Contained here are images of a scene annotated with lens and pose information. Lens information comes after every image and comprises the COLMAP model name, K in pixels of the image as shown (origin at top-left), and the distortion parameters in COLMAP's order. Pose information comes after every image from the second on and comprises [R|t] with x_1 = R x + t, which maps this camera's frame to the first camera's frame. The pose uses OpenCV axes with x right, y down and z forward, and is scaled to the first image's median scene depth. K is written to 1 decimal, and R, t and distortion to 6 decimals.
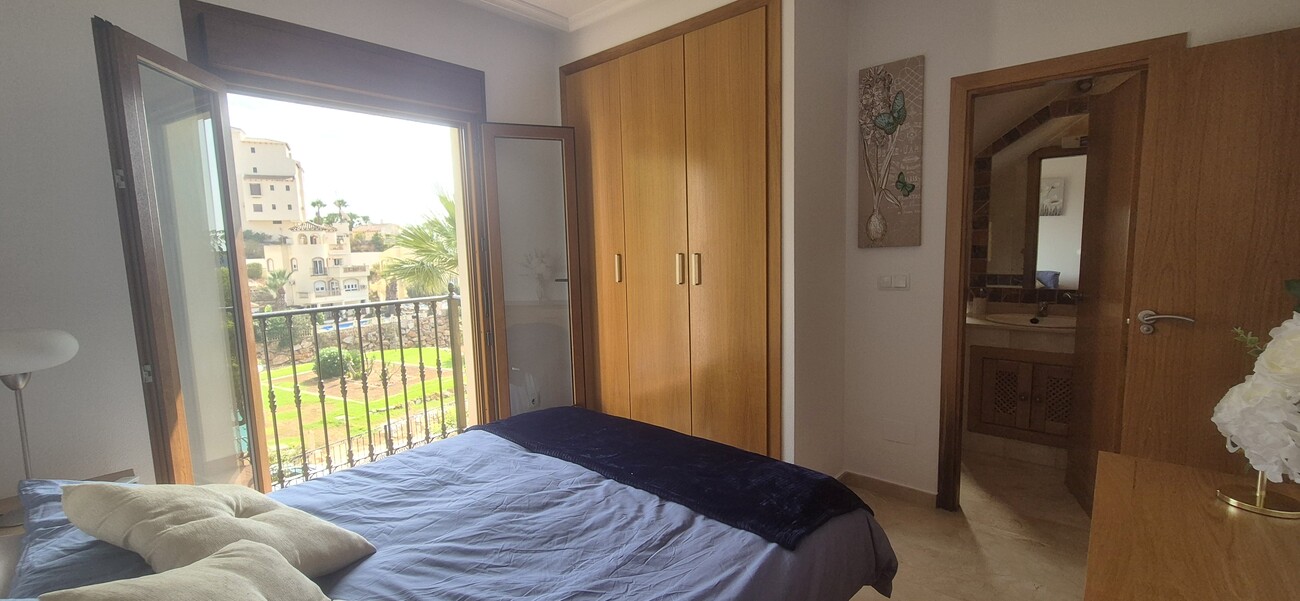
lens RADIAL K [[536.0, 0, 655.6], [0, 536.0, 301.0], [0, 0, 1]] dist [-0.001028, 0.000973]
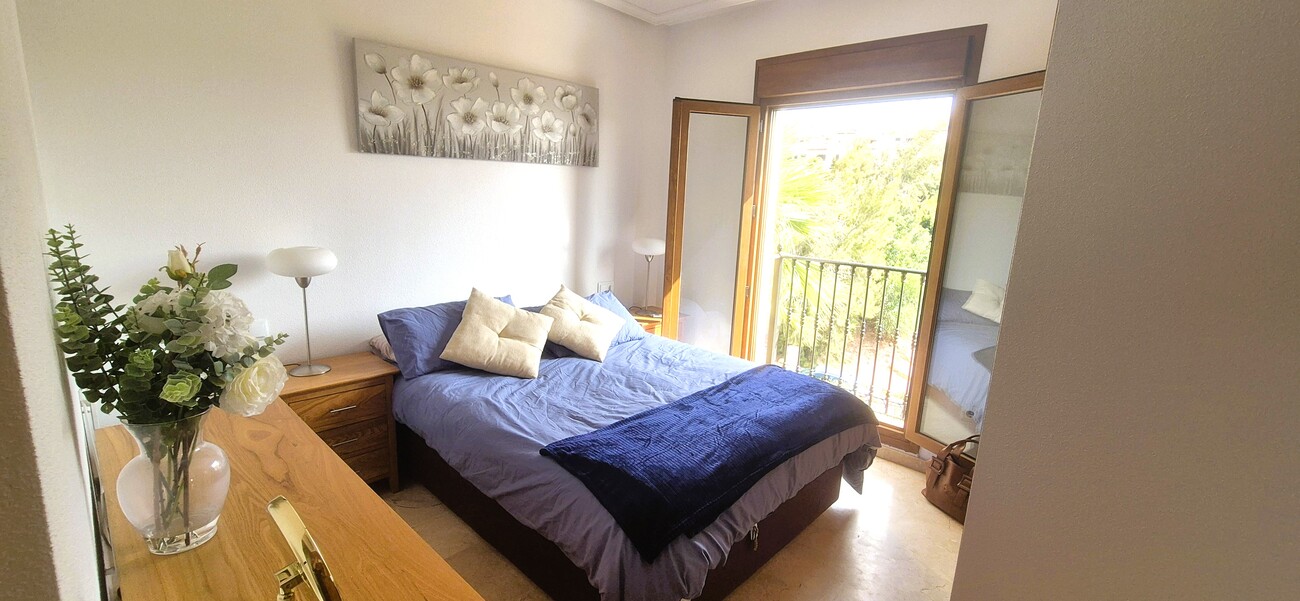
lens RADIAL K [[536.0, 0, 650.2], [0, 536.0, 303.7], [0, 0, 1]] dist [-0.001028, 0.000973]
pose [[-0.027466, 0.221641, -0.974741, 1.261838], [-0.155273, 0.962328, 0.223194, -0.199176], [0.987490, 0.157481, 0.007983, 1.037658]]
